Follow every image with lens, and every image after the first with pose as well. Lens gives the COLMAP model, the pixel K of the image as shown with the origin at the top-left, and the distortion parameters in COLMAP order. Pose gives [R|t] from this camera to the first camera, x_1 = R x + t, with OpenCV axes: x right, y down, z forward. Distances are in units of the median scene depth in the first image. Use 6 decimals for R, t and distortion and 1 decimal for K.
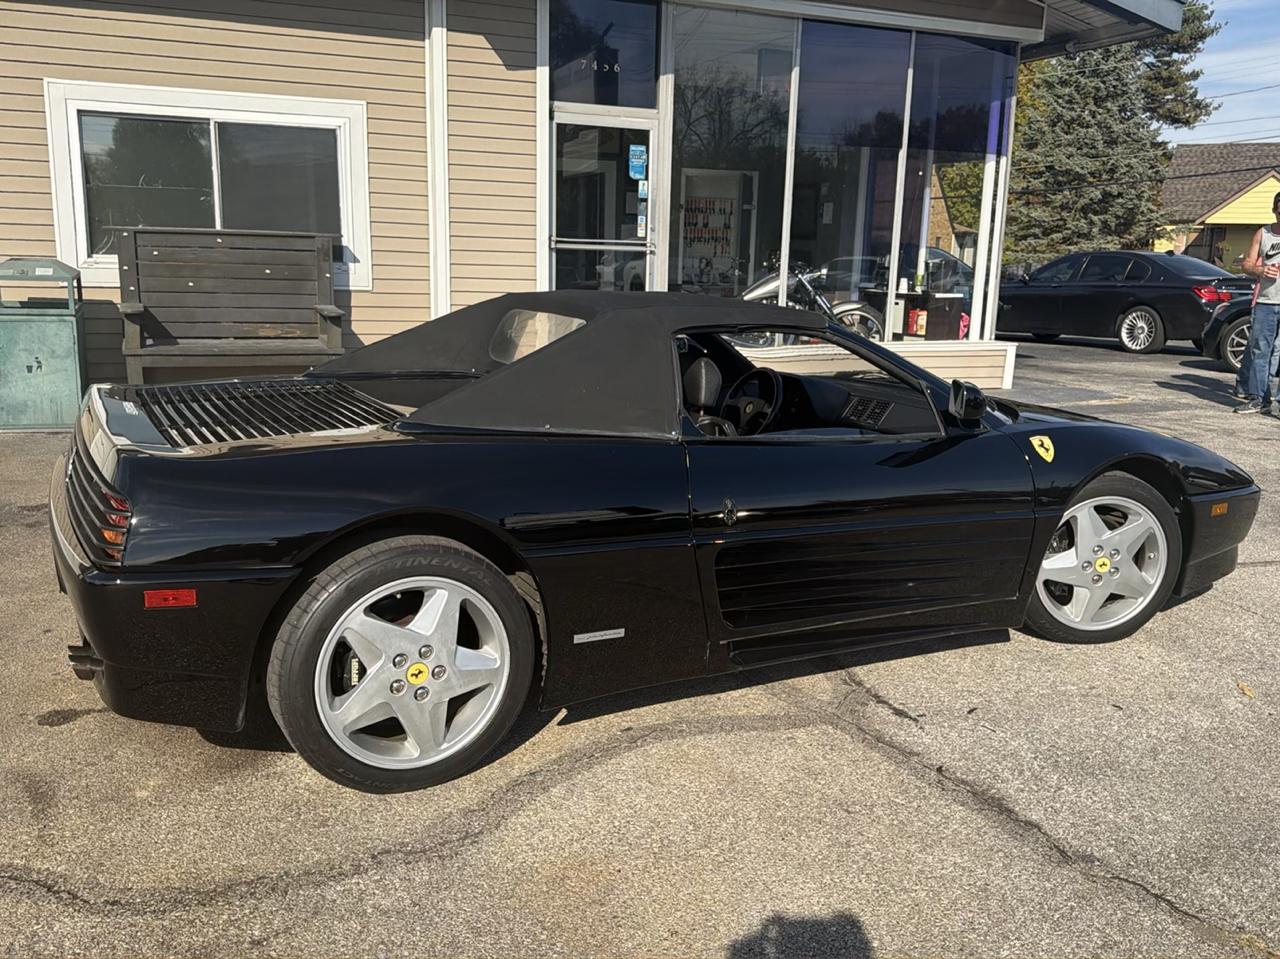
lens RADIAL K [[1159.9, 0, 658.2], [0, 1159.9, 501.0], [0, 0, 1]] dist [0.082806, -0.155987]
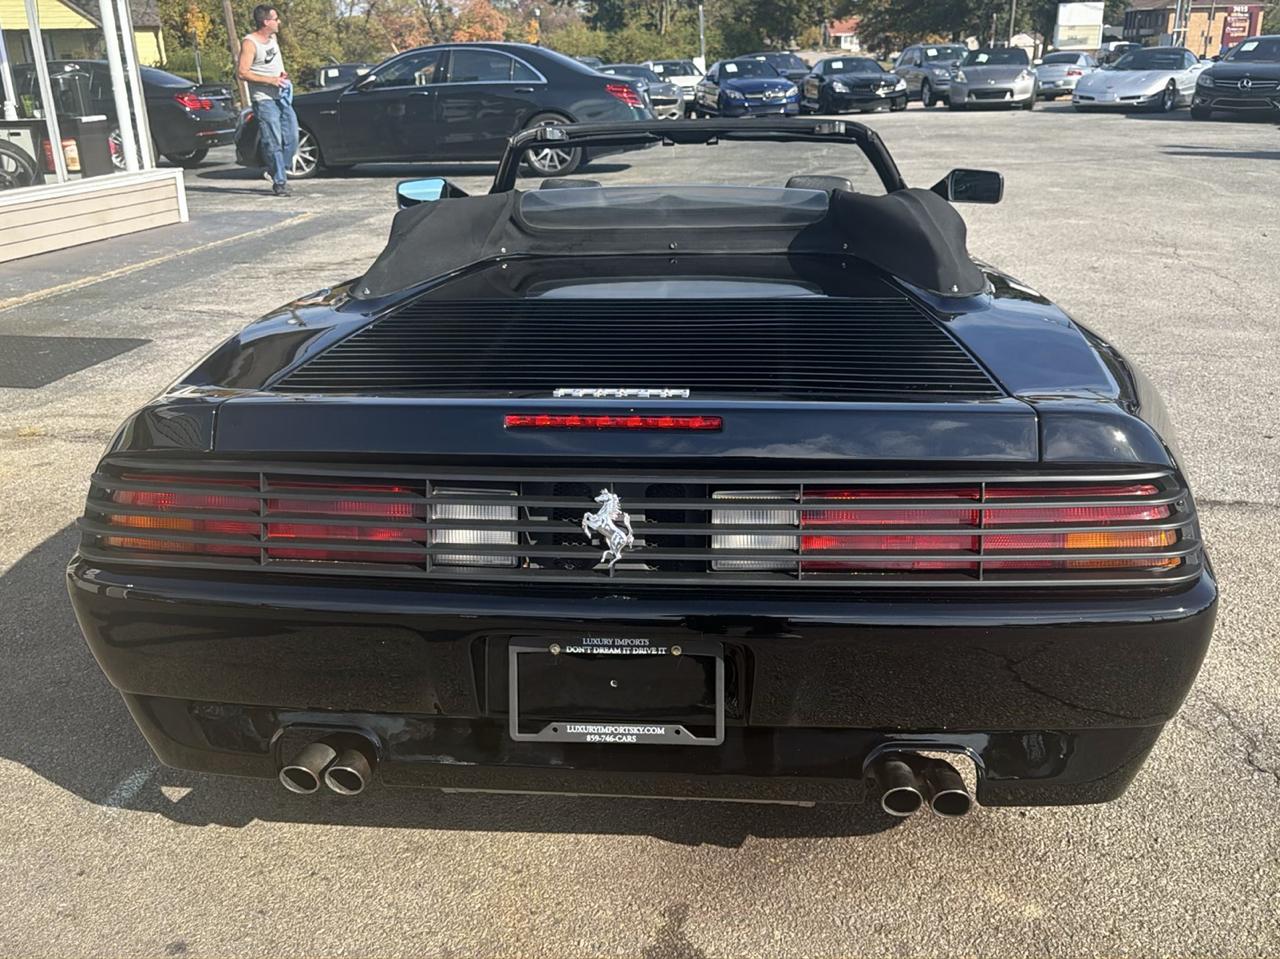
lens RADIAL K [[1166.7, 0, 641.9], [0, 1166.7, 472.4], [0, 0, 1]] dist [0.009287, 0.000000]
pose [[0.545389, -0.315284, 0.776626, -0.370292], [0.212975, 0.948275, 0.235406, -0.071443], [-0.810674, 0.037014, 0.584326, 0.291905]]
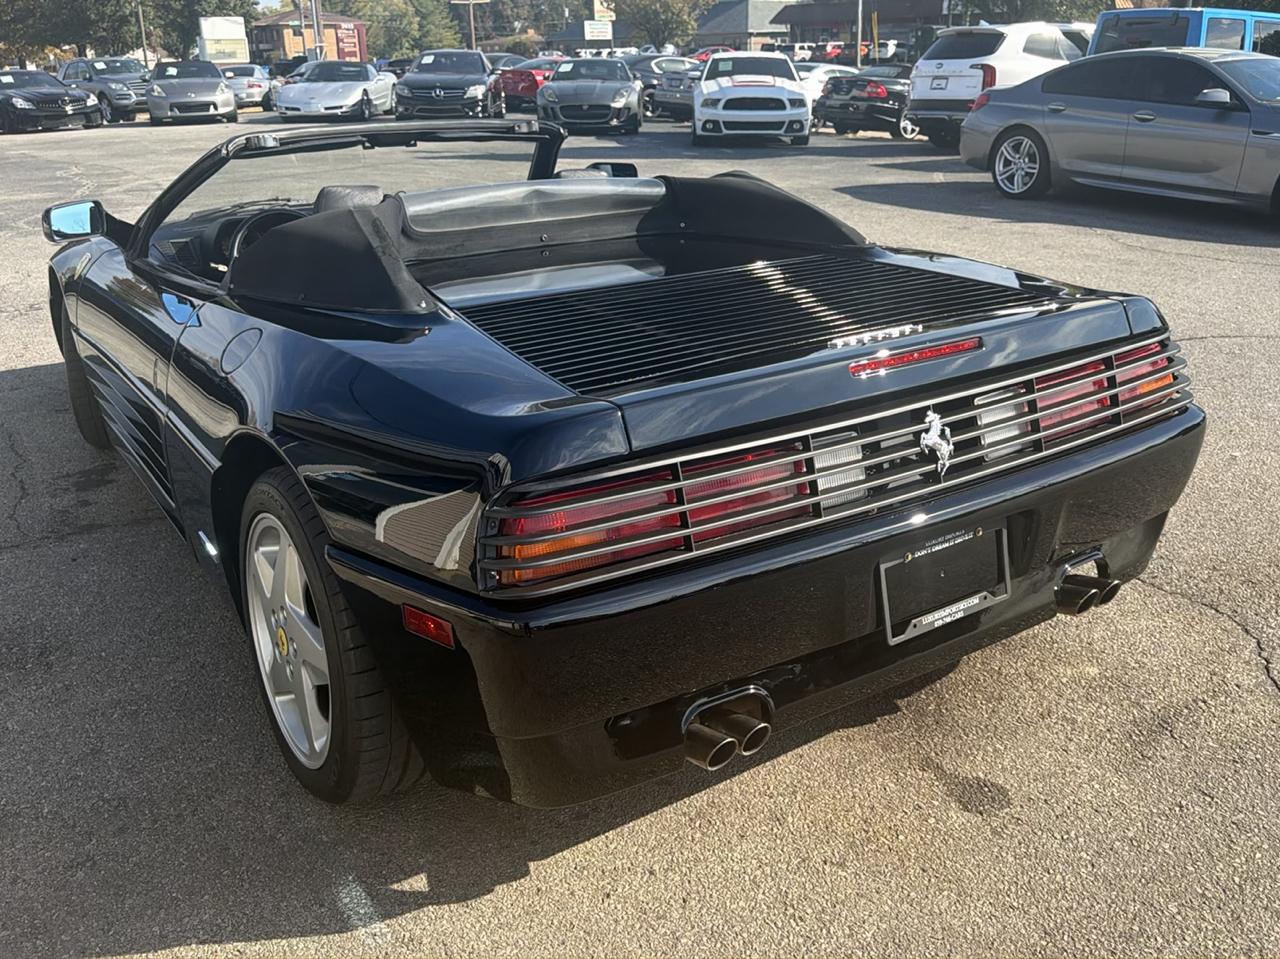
lens RADIAL K [[1166.7, 0, 640.6], [0, 1166.7, 483.9], [0, 0, 1]] dist [0.009287, 0.000000]
pose [[-0.109613, -0.367090, 0.923704, -0.444661], [0.231865, 0.894223, 0.382889, -0.118588], [-0.966553, 0.256144, -0.012904, 0.495134]]
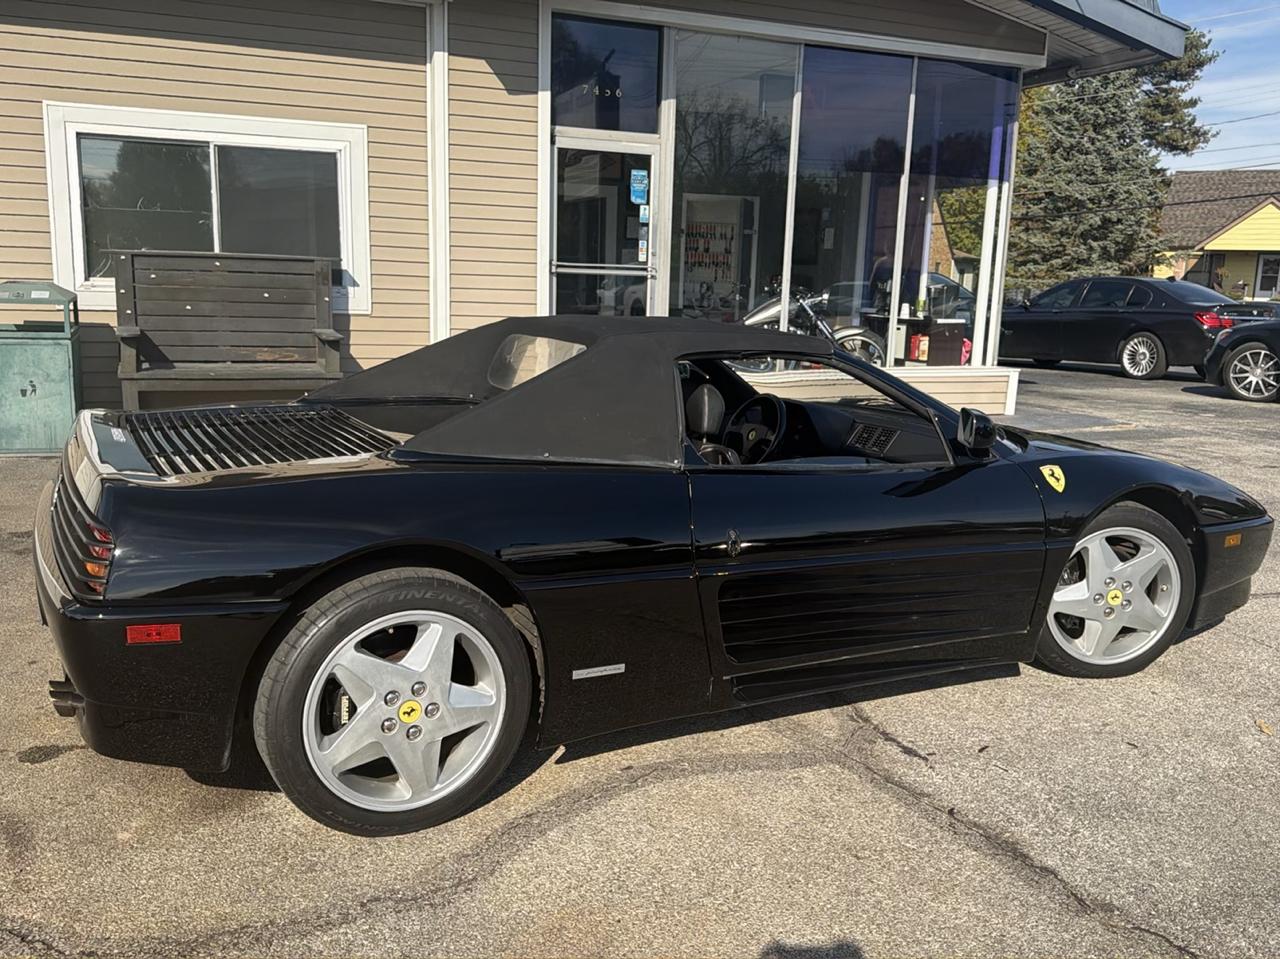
lens RADIAL K [[1159.9, 0, 657.9], [0, 1159.9, 500.1], [0, 0, 1]] dist [0.082806, -0.155987]
pose [[0.999996, 0.002830, -0.000082, -0.000704], [-0.002831, 0.999780, -0.020773, -0.002607], [0.000023, 0.020773, 0.999784, 0.011443]]
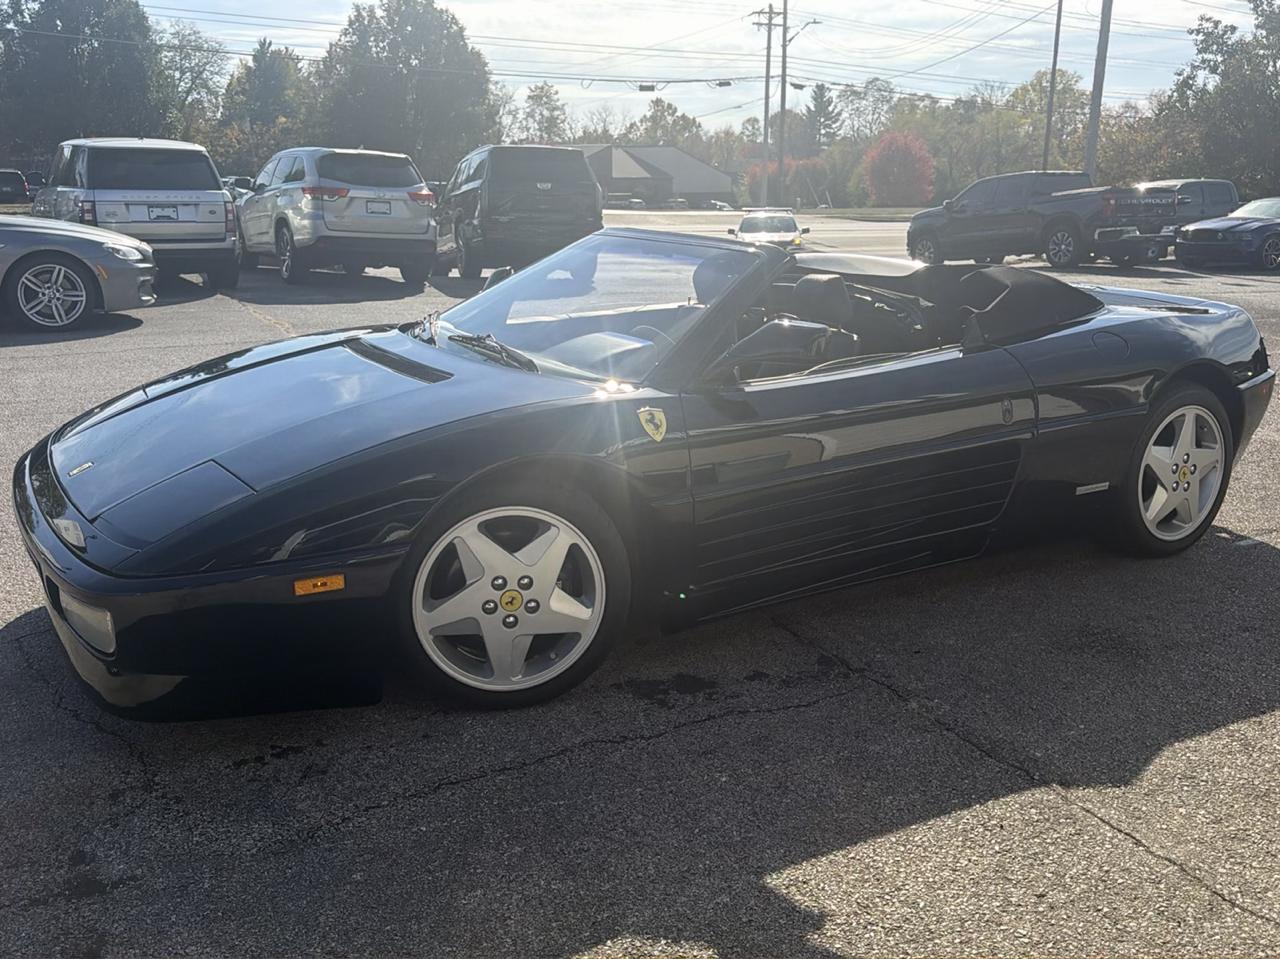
lens RADIAL K [[1166.7, 0, 661.9], [0, 1166.7, 468.9], [0, 0, 1]] dist [0.009287, 0.000000]
pose [[-0.996055, -0.019223, -0.086631, 0.106997], [-0.056654, 0.889153, 0.454089, -0.230203], [0.068299, 0.457206, -0.886735, 1.051500]]
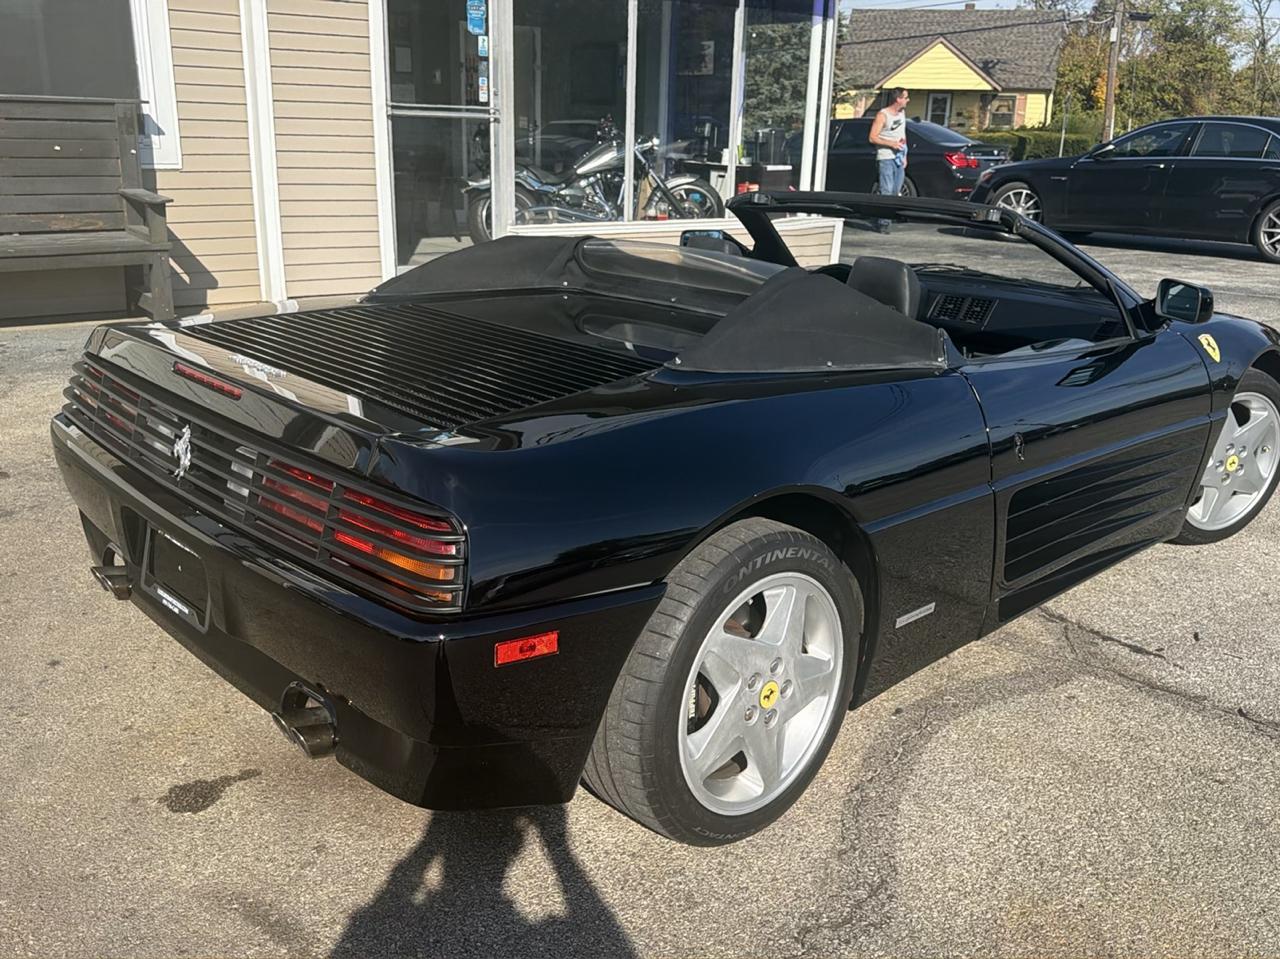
lens RADIAL K [[1166.7, 0, 664.9], [0, 1166.7, 505.1], [0, 0, 1]] dist [0.009287, 0.000000]
pose [[0.960813, -0.085992, 0.263521, -0.167822], [0.055685, 0.991162, 0.120405, -0.027525], [-0.271546, -0.101012, 0.957110, 0.099930]]
